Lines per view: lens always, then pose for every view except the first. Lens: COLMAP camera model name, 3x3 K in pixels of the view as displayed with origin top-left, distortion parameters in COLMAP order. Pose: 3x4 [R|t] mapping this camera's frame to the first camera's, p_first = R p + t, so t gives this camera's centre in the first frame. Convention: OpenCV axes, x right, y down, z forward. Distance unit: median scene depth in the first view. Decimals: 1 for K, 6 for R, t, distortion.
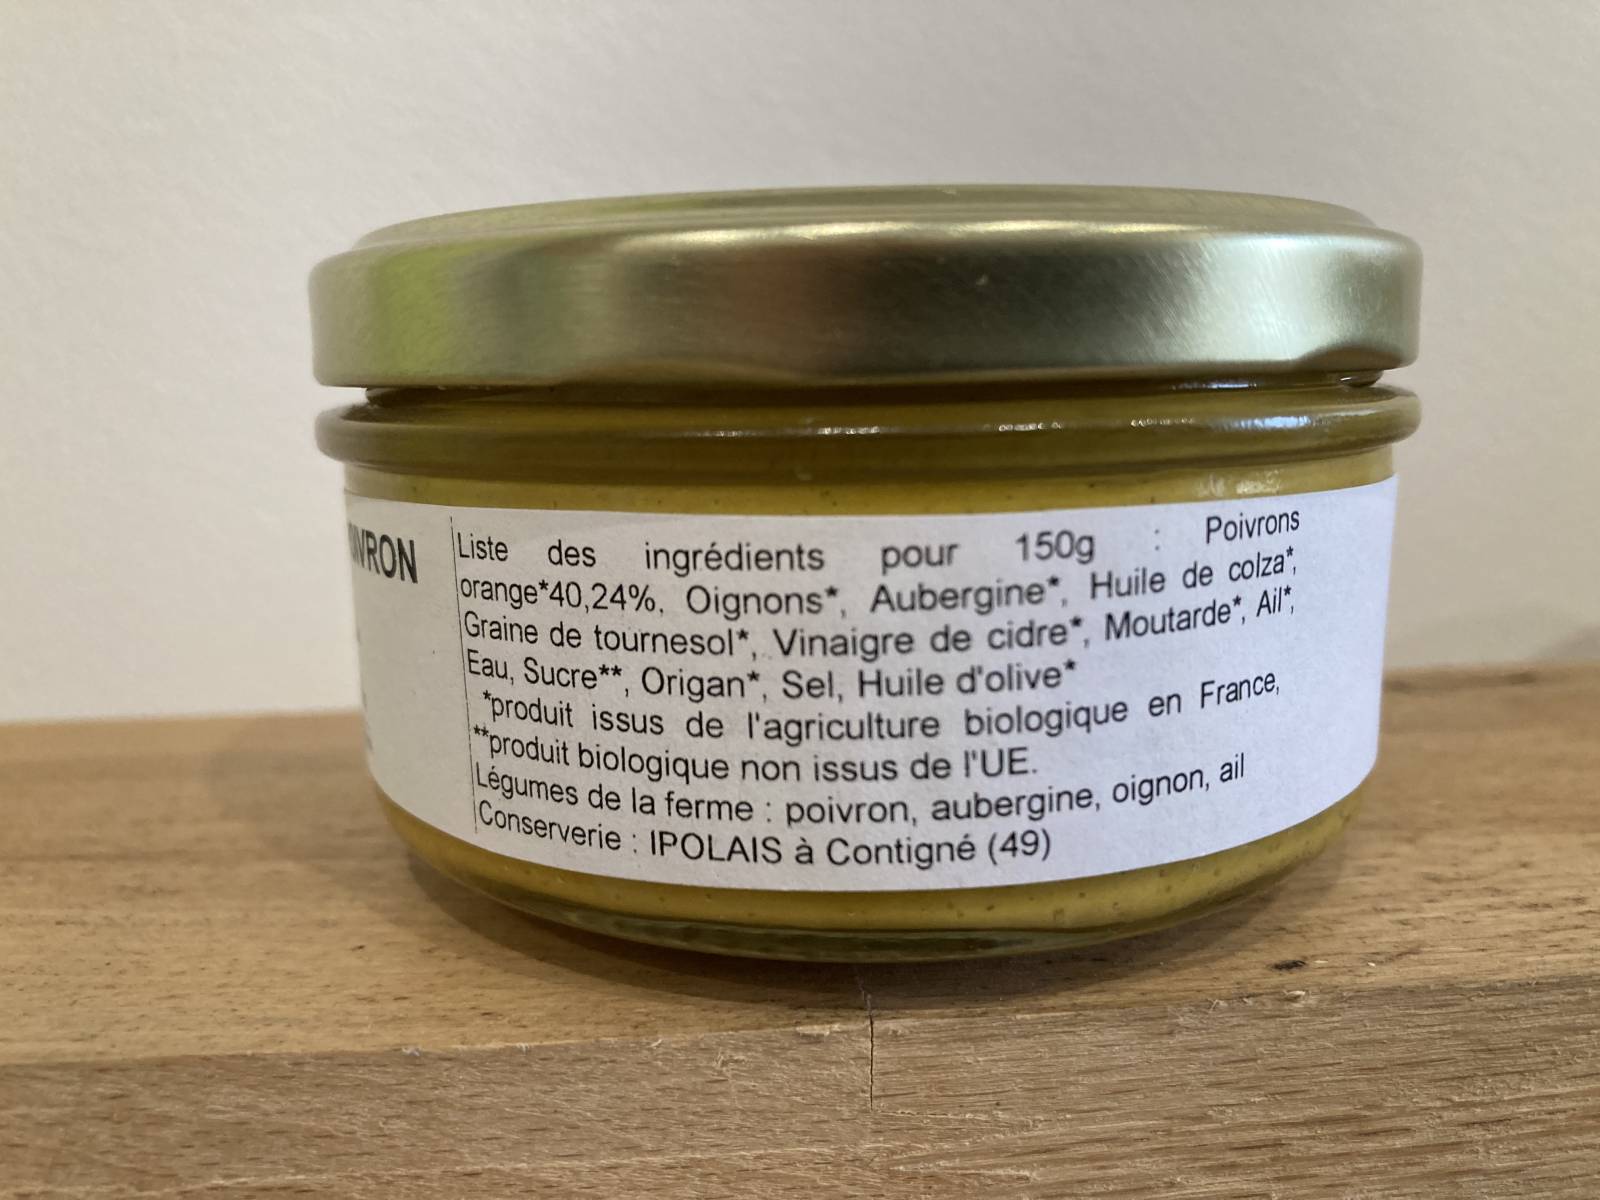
lens RADIAL K [[1310.0, 0, 793.6], [0, 1310.0, 592.6], [0, 0, 1]] dist [0.072648, -0.007431]
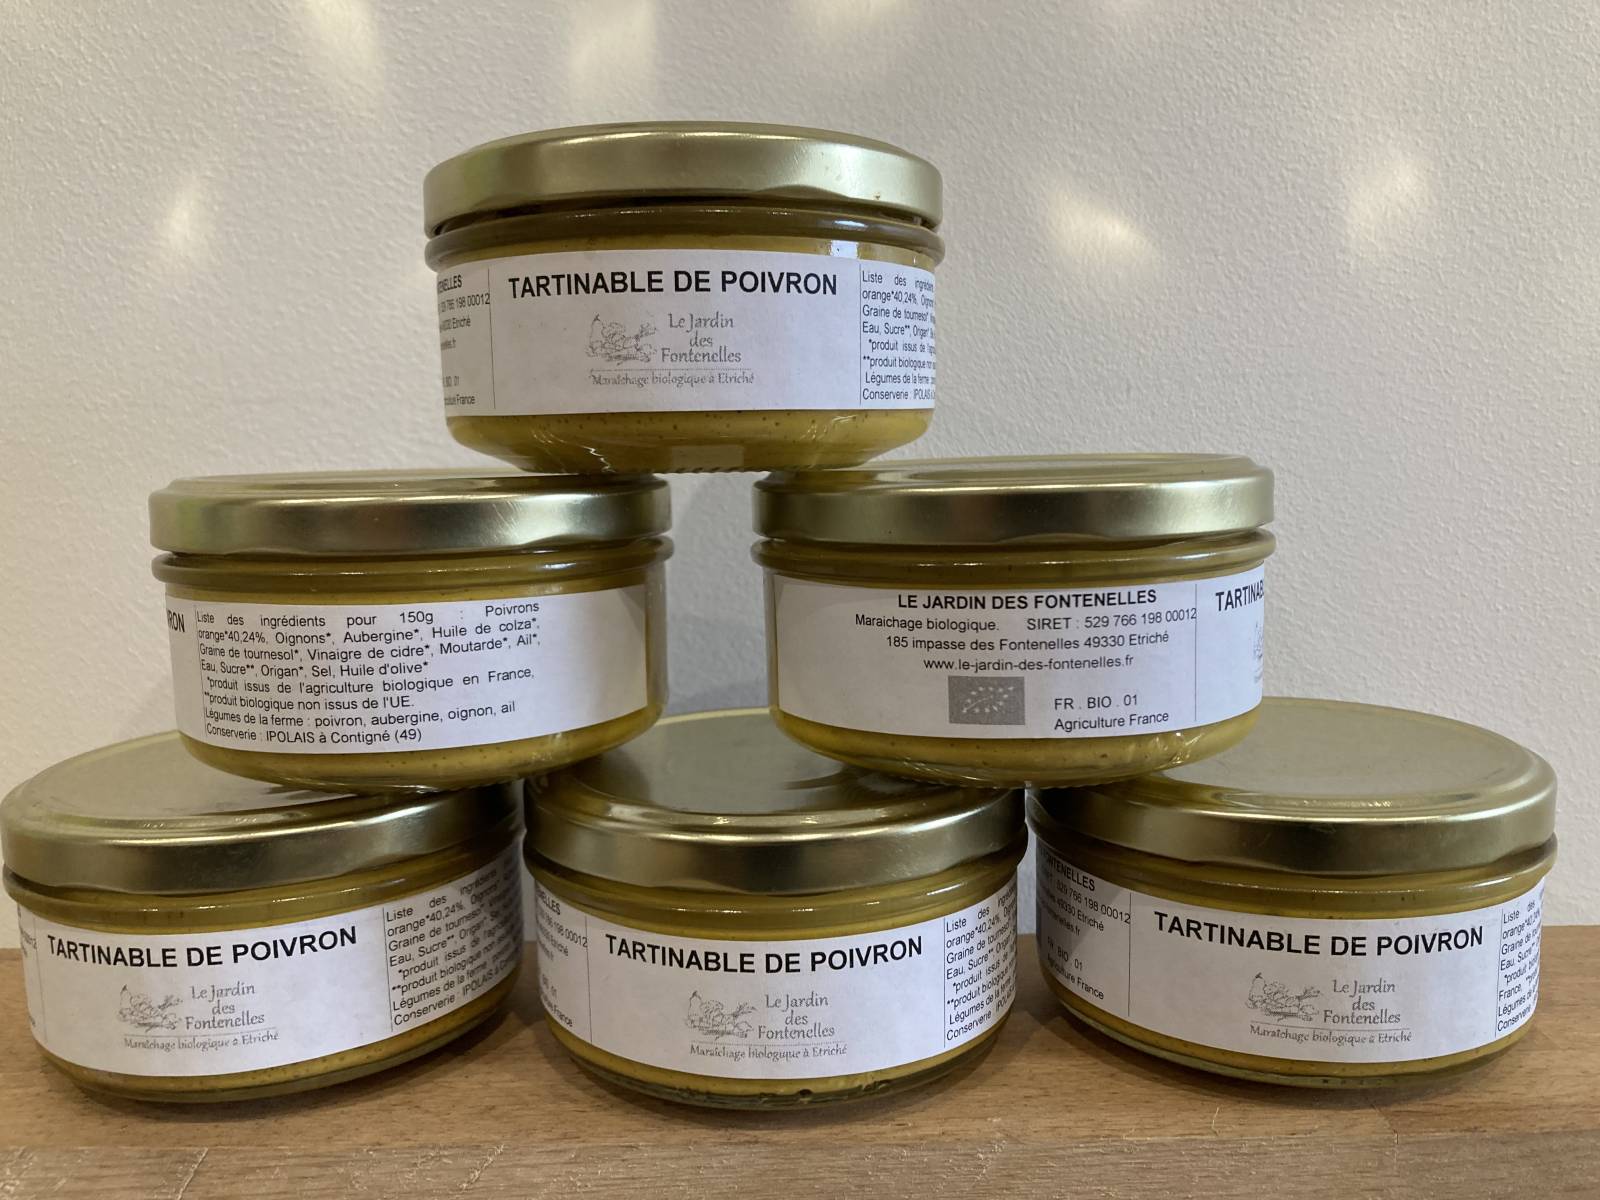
lens RADIAL K [[1310.0, 0, 810.3], [0, 1310.0, 607.7], [0, 0, 1]] dist [0.072648, -0.007431]
pose [[0.999417, 0.001632, -0.034104, 1.038827], [-0.003165, 0.998984, -0.044951, 0.058850], [0.033996, 0.045033, 0.998407, -1.533057]]
